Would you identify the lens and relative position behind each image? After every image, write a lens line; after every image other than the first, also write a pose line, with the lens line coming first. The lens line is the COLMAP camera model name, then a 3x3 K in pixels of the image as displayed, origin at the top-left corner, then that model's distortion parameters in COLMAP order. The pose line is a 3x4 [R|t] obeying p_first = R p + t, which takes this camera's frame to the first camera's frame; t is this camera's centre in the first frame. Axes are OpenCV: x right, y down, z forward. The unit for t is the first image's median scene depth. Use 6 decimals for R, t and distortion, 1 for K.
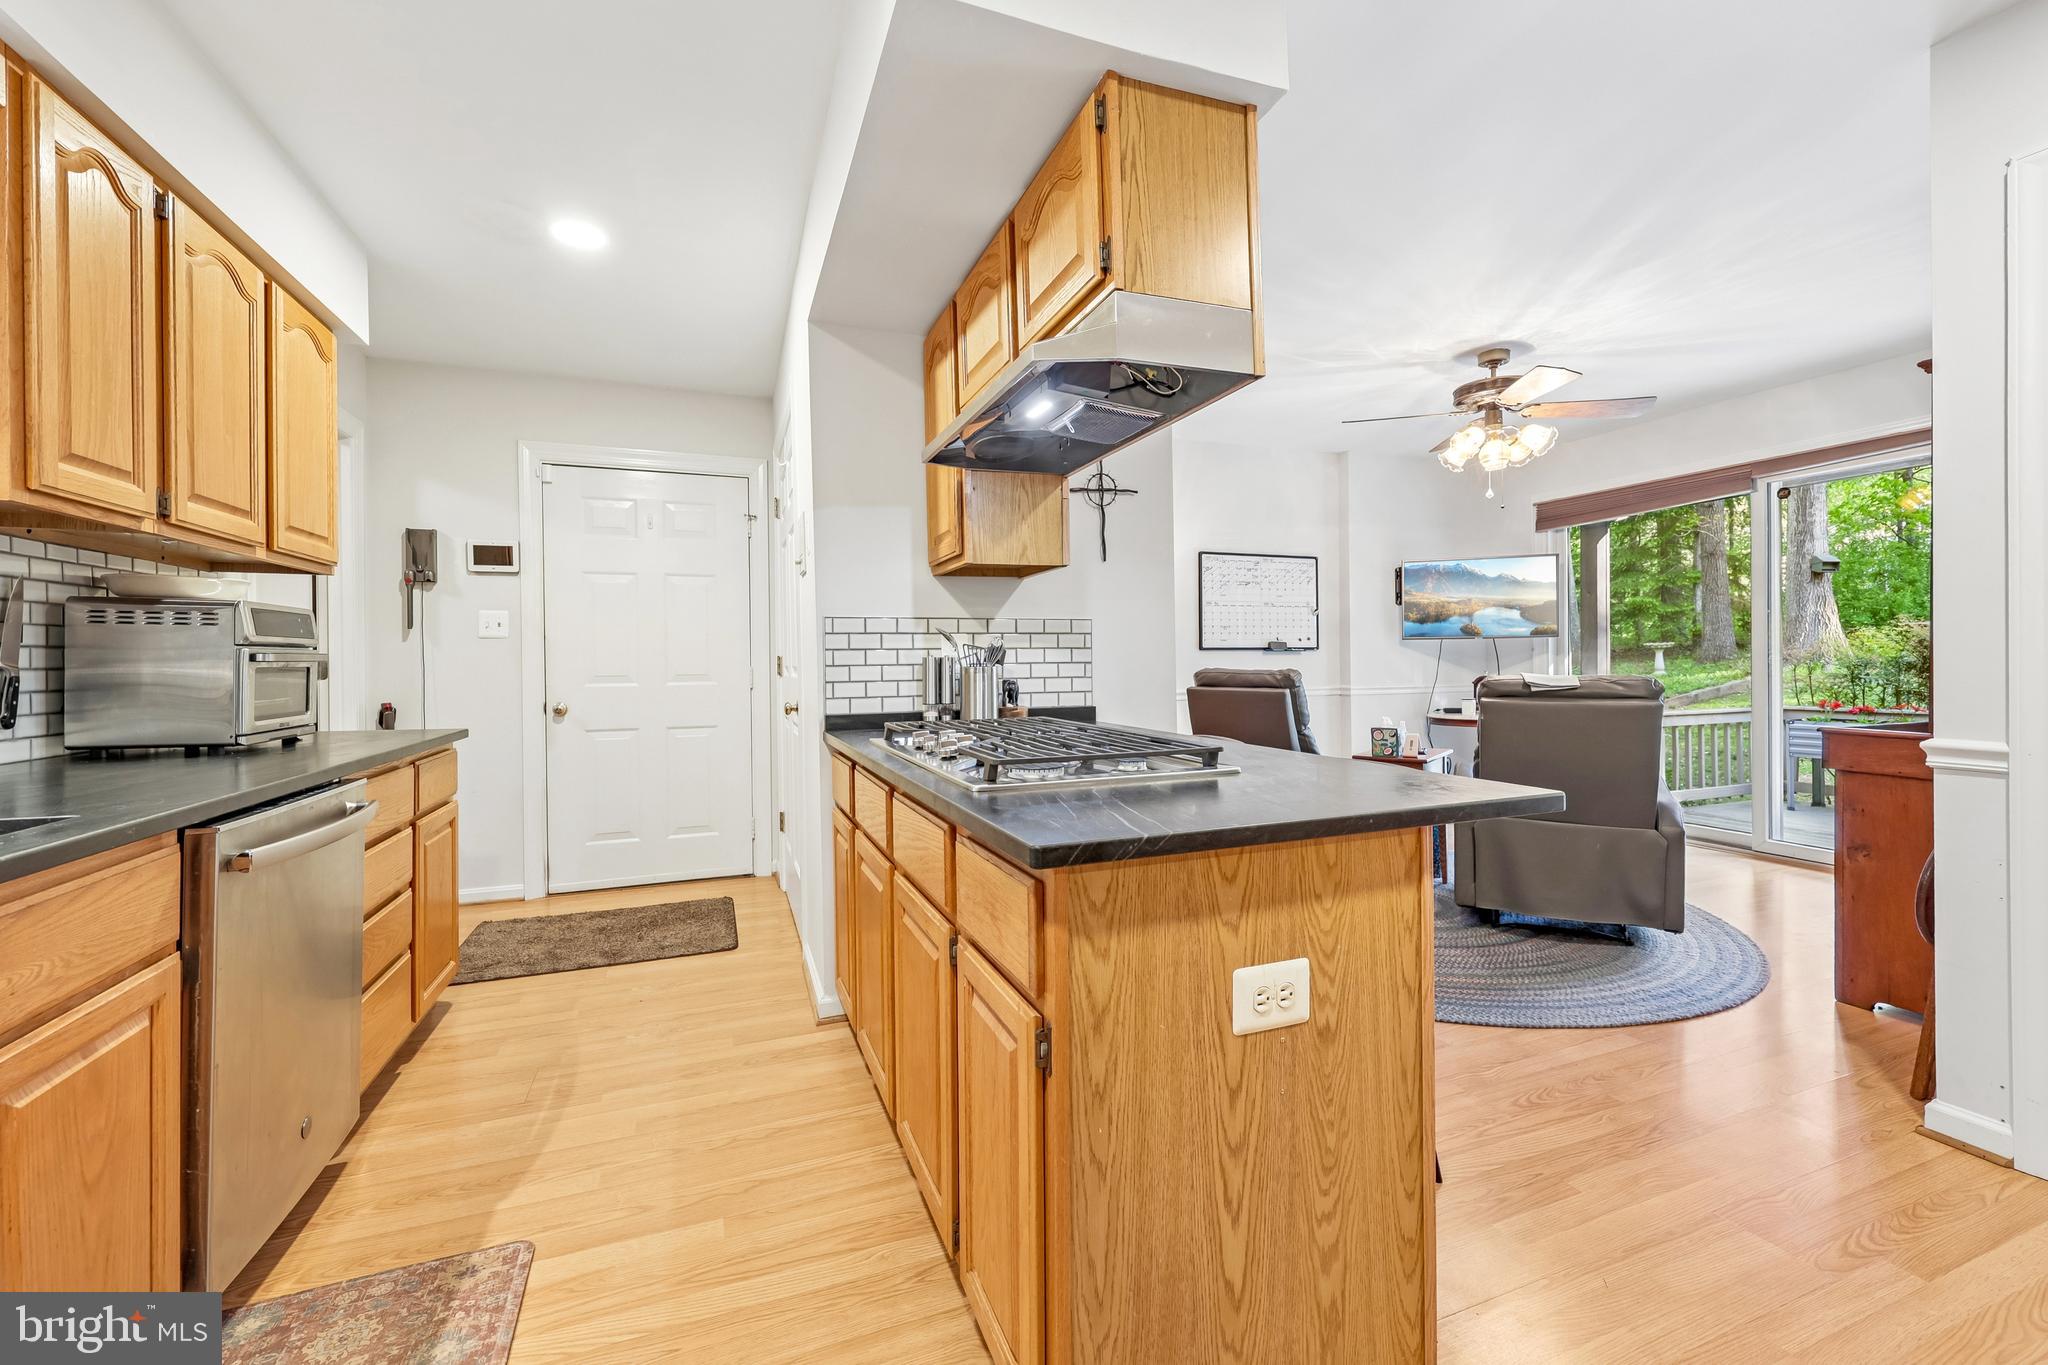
lens RADIAL K [[840.0, 0, 1032.7], [0, 840.0, 669.1], [0, 0, 1]] dist [0.000308, -0.000119]
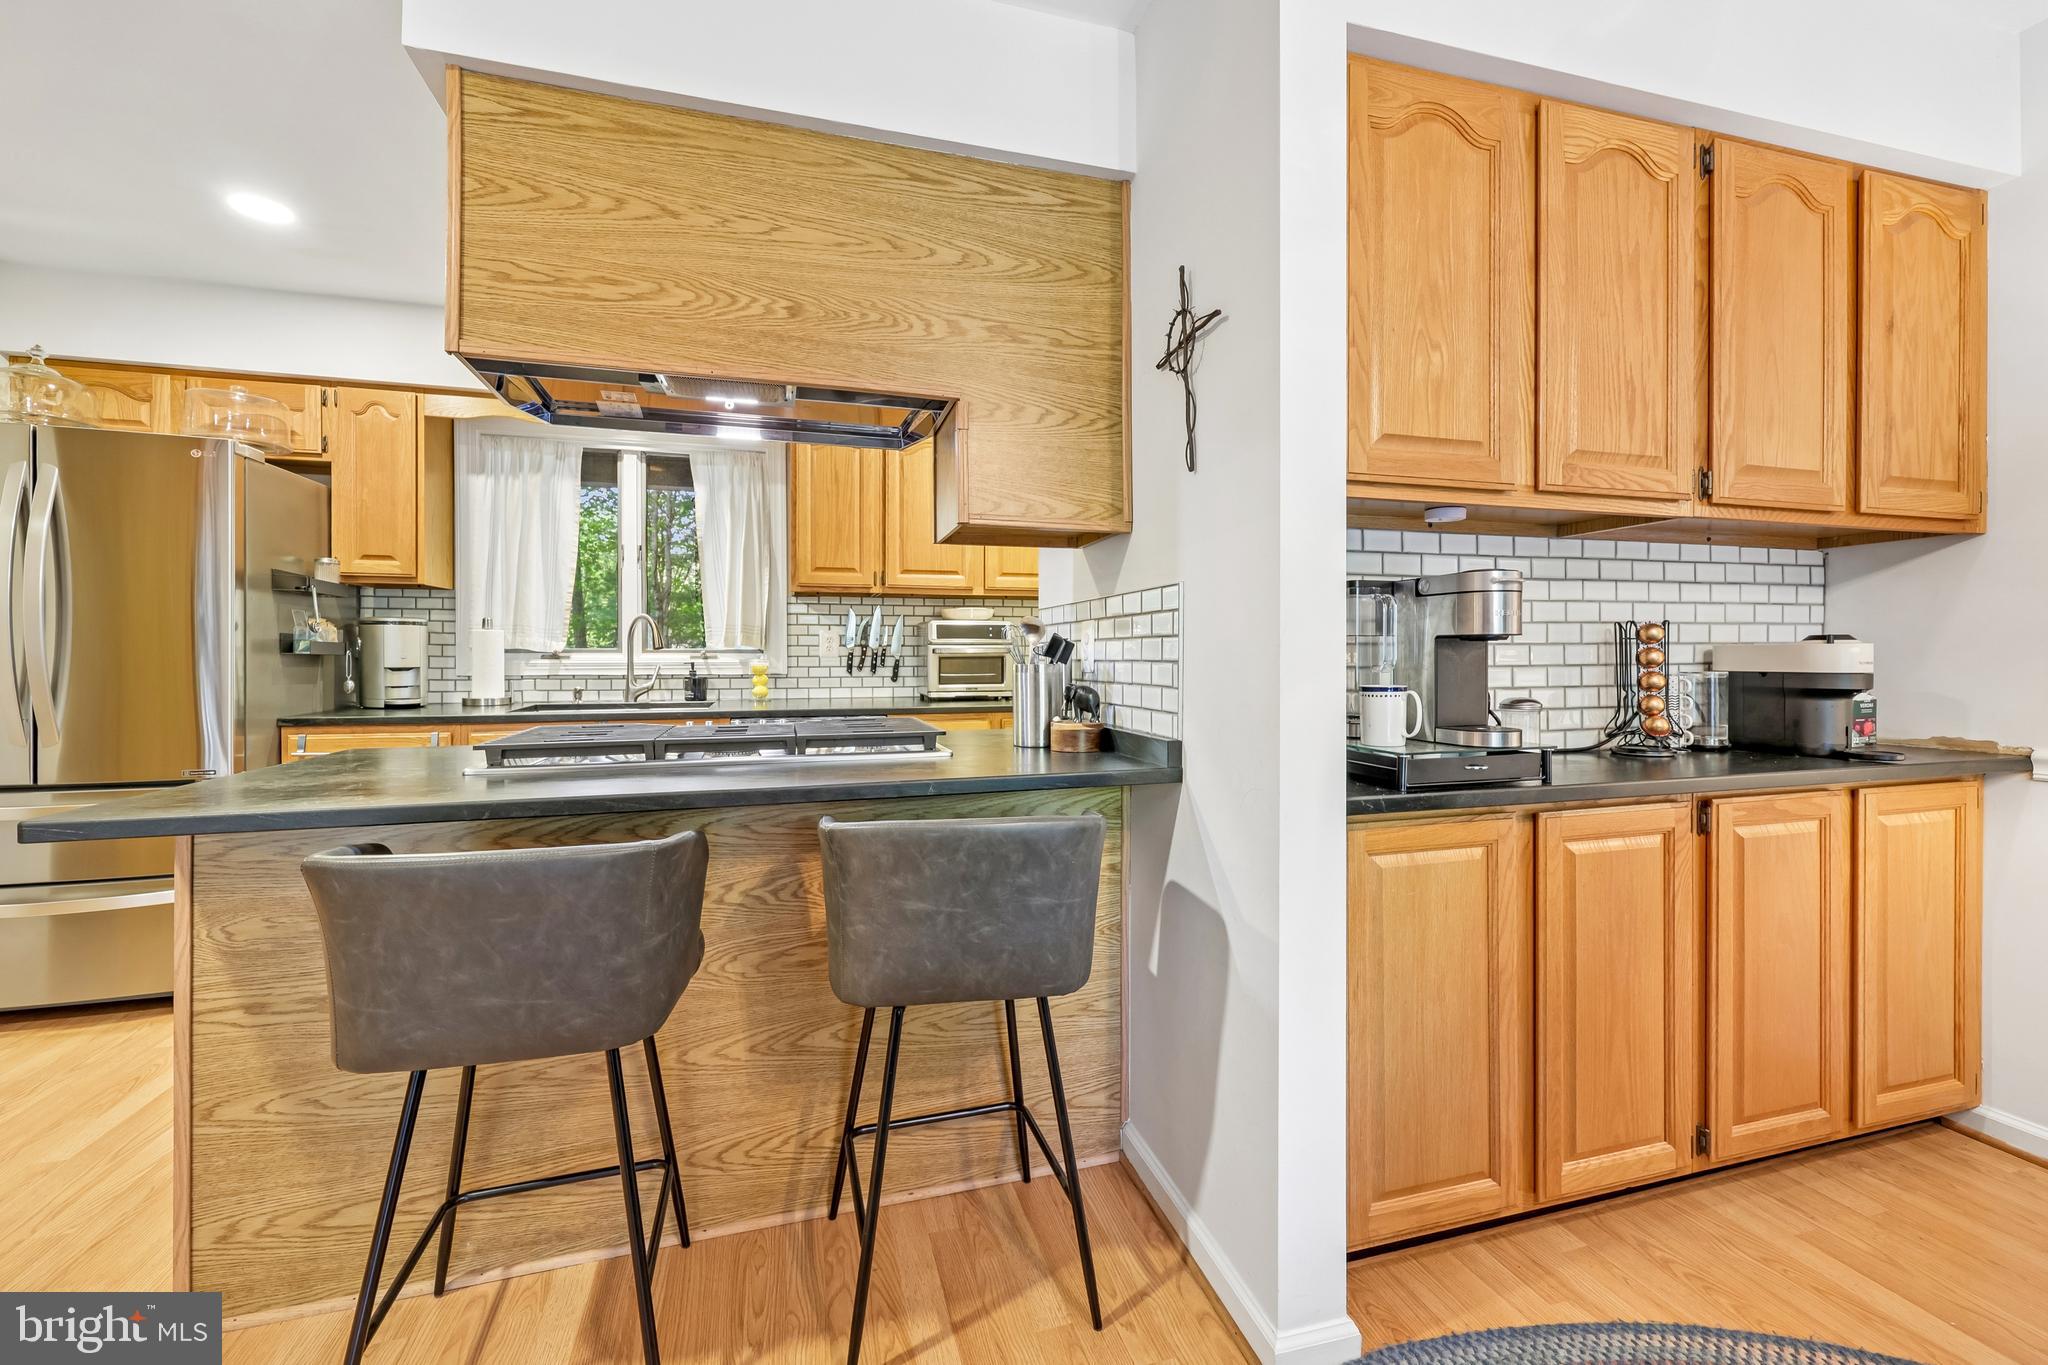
lens RADIAL K [[831.9, 0, 1022.0], [0, 831.9, 659.9], [0, 0, 1]] dist [0.000133, -0.000014]
pose [[-0.095688, 0.013879, -0.995315, 0.463528], [-0.008782, 0.999852, 0.014787, -0.011855], [0.995373, 0.010156, -0.095552, 0.703895]]
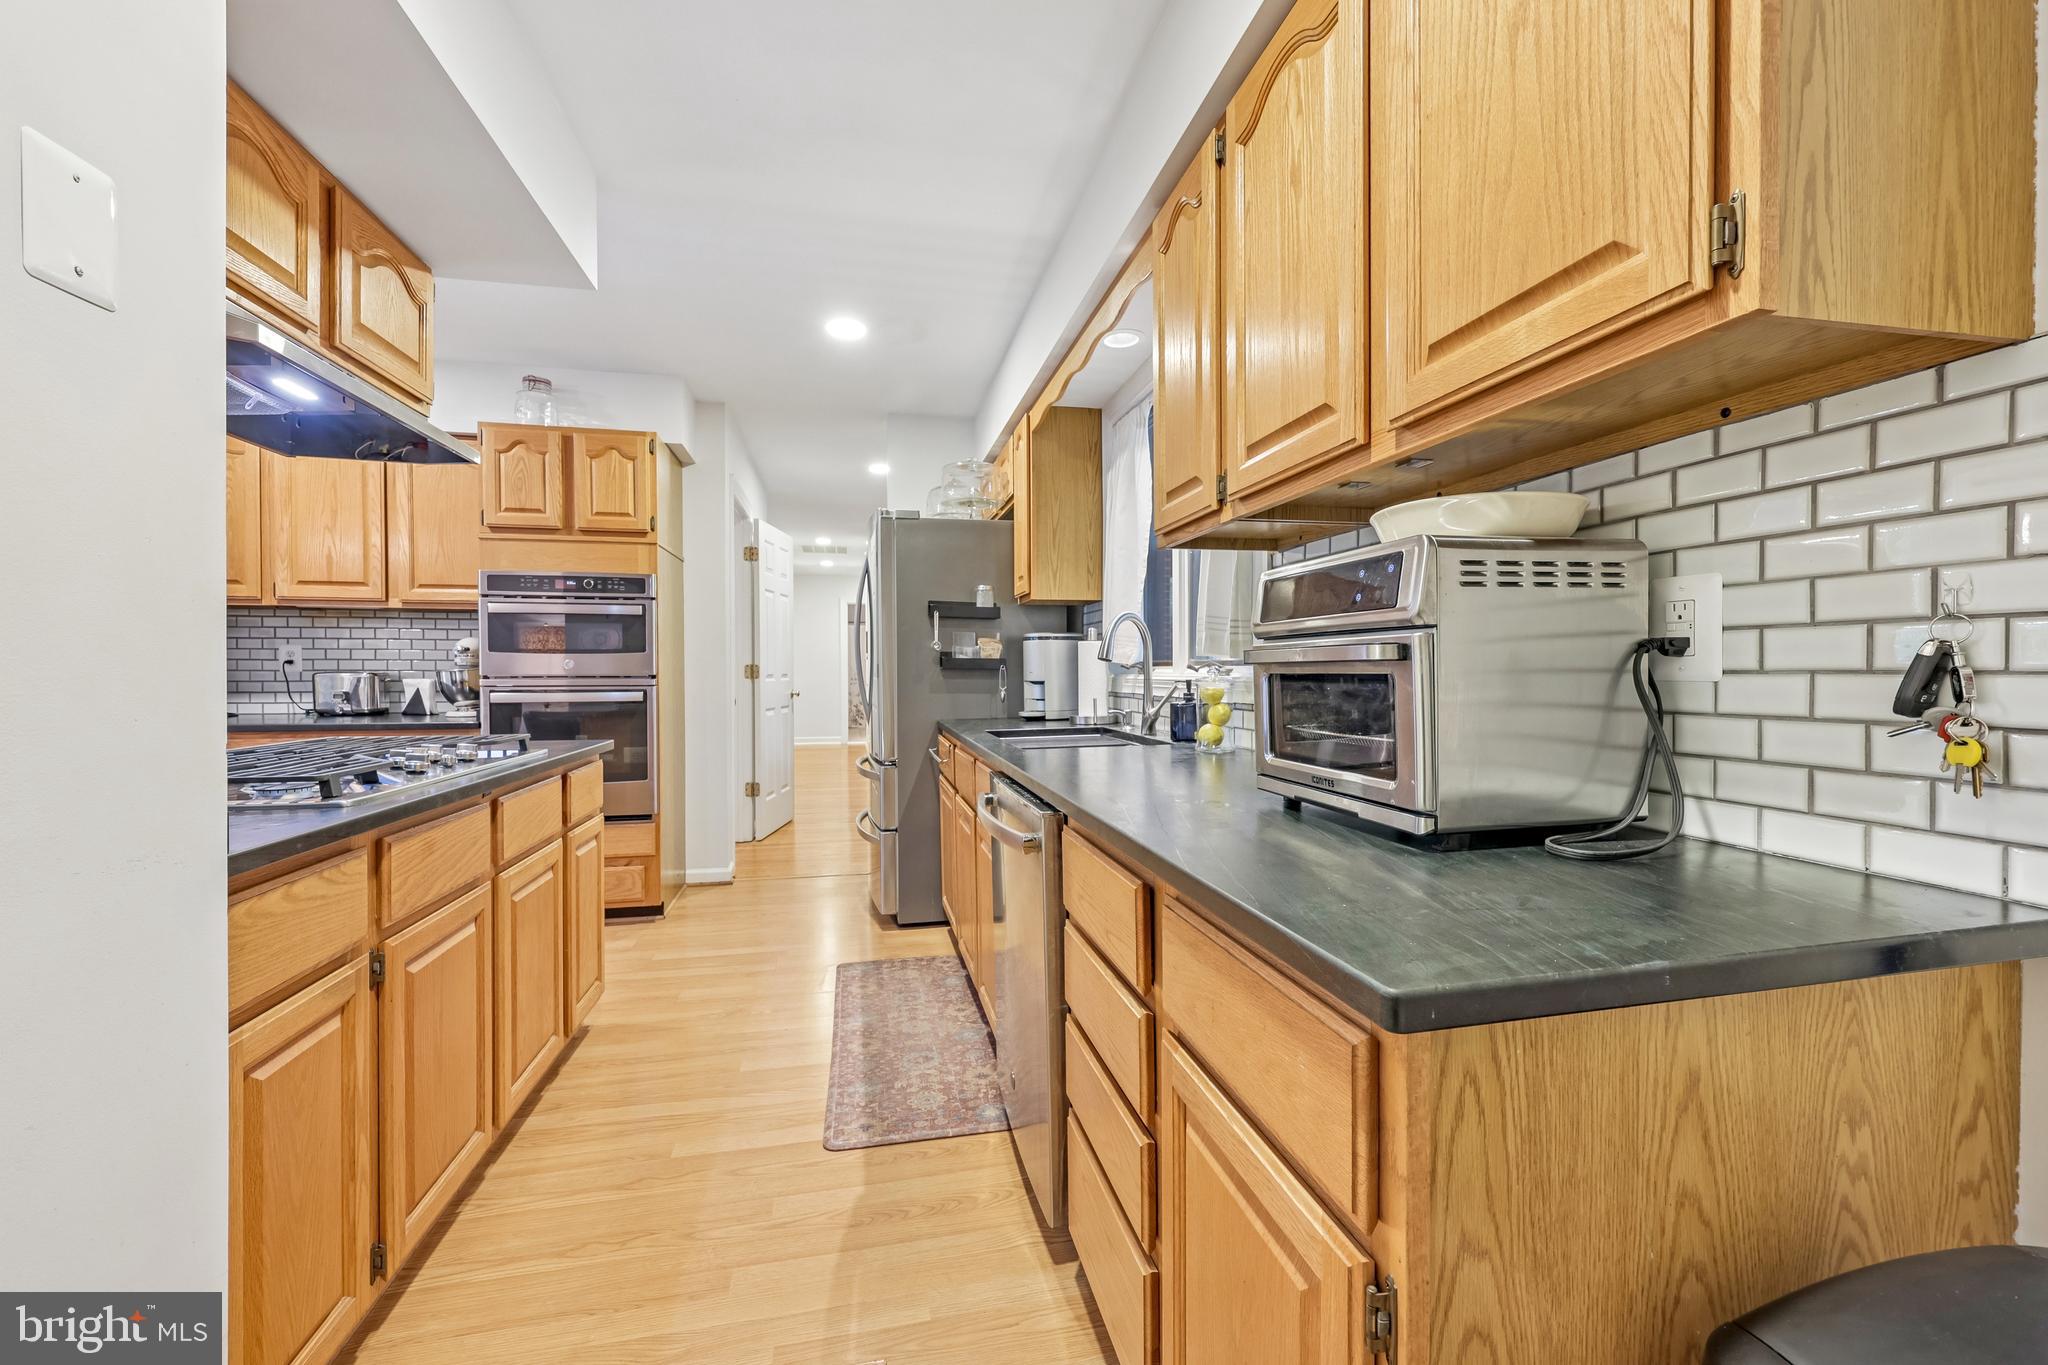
lens RADIAL K [[846.7, 0, 1044.1], [0, 846.7, 670.6], [0, 0, 1]] dist [-0.000051, -0.000044]
pose [[-0.987224, 0.009324, 0.159065, -0.455617], [0.010917, 0.999899, 0.009140, -0.005133], [-0.158964, 0.010760, -0.987226, 0.881645]]
